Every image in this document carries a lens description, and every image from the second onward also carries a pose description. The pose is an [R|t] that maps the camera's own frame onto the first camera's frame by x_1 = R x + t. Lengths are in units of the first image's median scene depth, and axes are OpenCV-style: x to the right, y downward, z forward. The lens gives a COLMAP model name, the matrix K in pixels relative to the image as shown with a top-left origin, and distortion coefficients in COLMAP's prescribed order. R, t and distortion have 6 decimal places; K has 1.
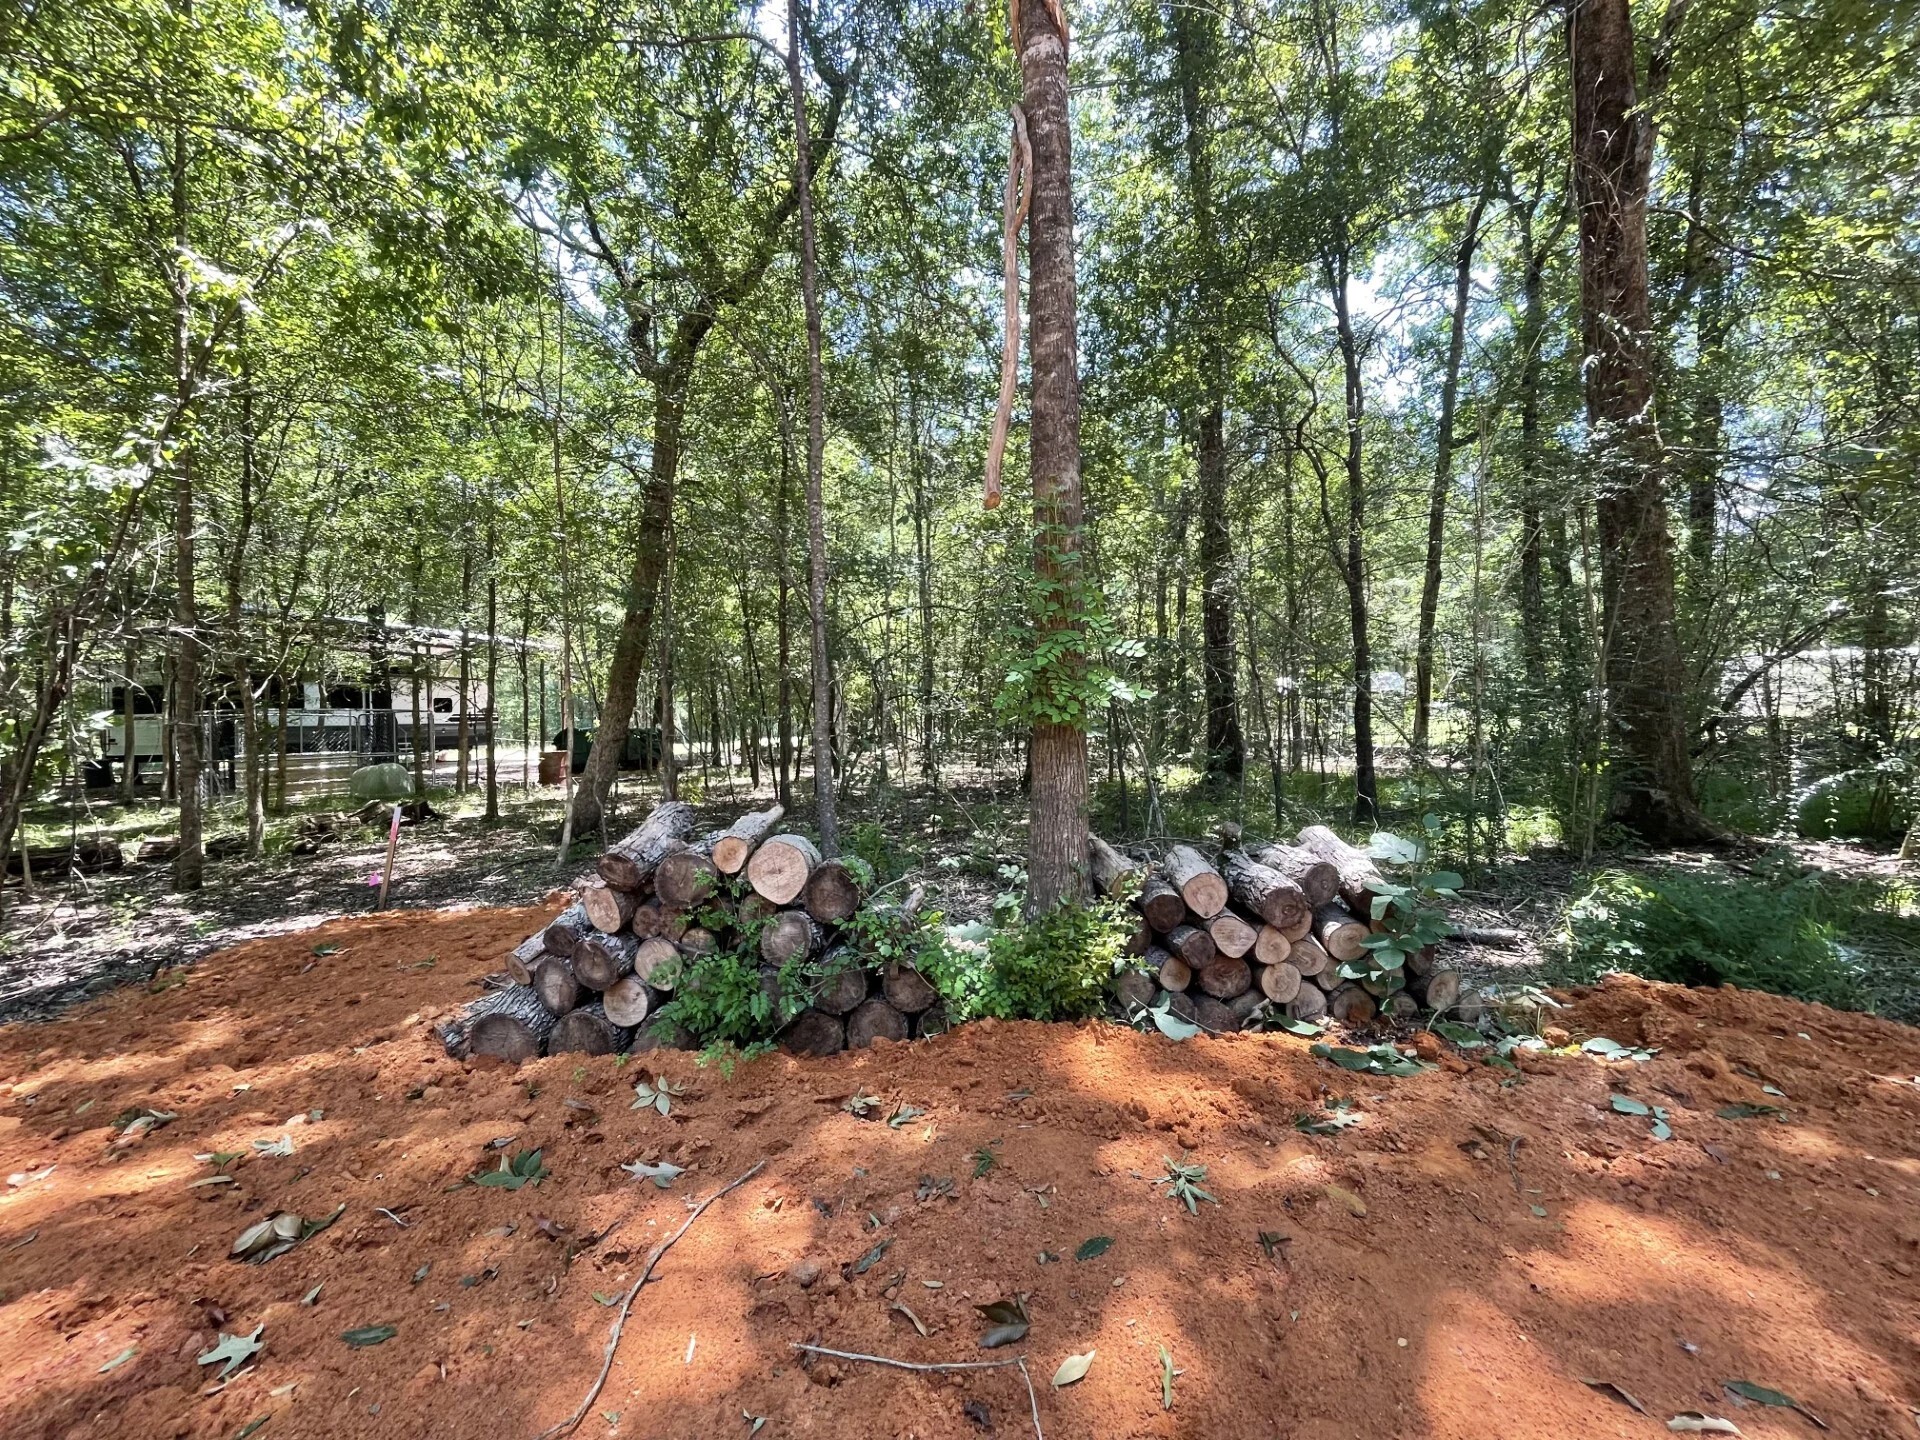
lens RADIAL K [[779.8, 0, 960.0], [0, 779.8, 722.0], [0, 0, 1]] dist [-0.002698, -0.000277]
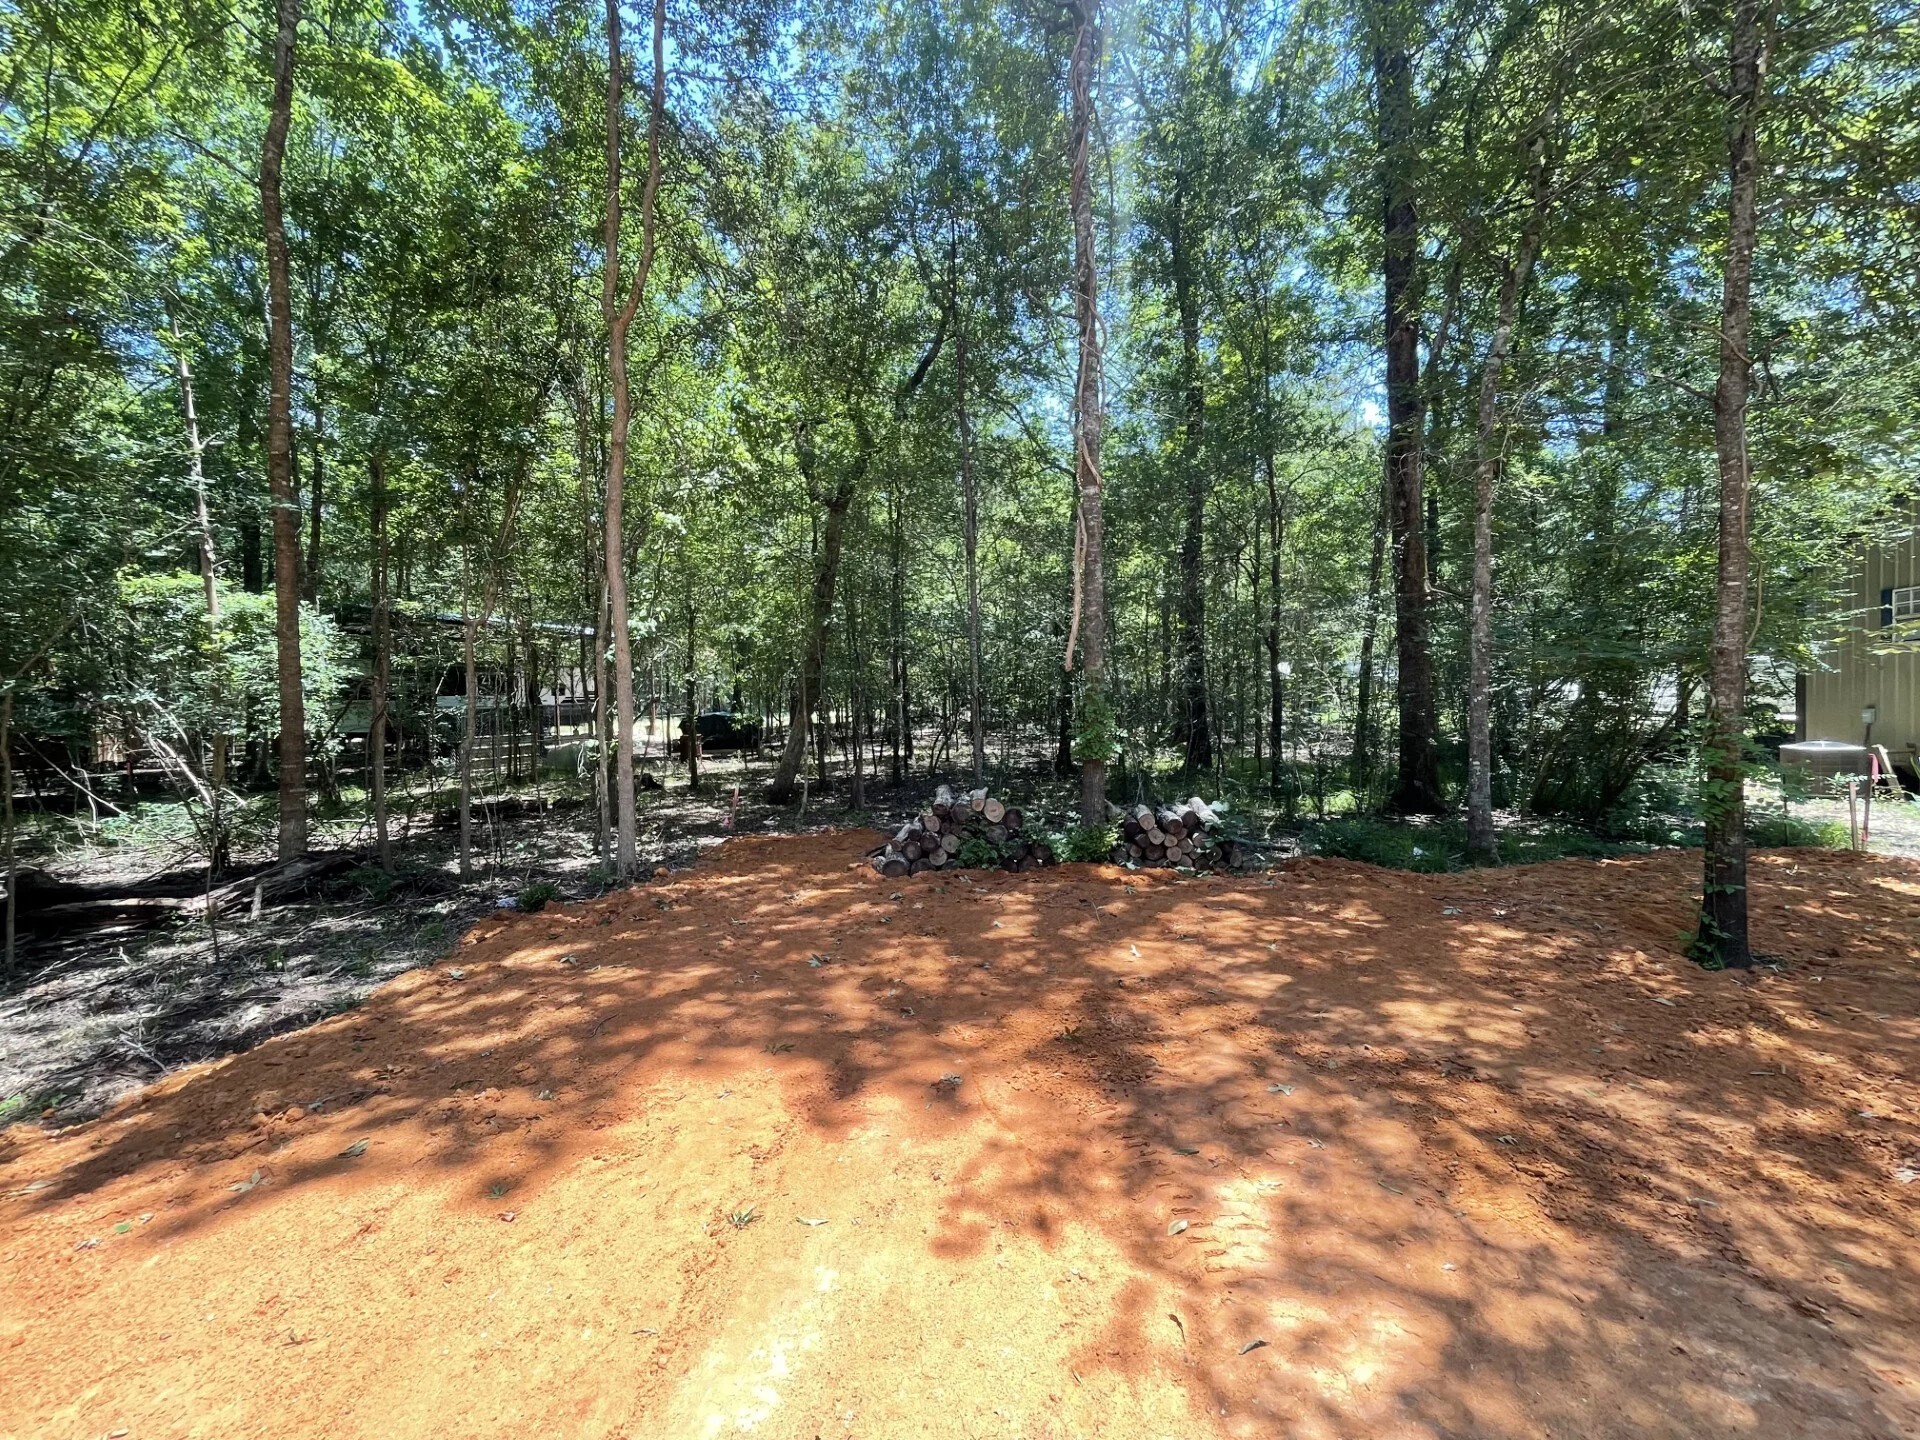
lens RADIAL K [[779.8, 0, 946.7], [0, 779.8, 717.0], [0, 0, 1]] dist [-0.002698, -0.000277]
pose [[0.999689, 0.007226, -0.023887, -0.338138], [-0.006402, 0.999388, 0.034394, -0.243681], [0.024121, -0.034230, 0.999123, -1.799914]]
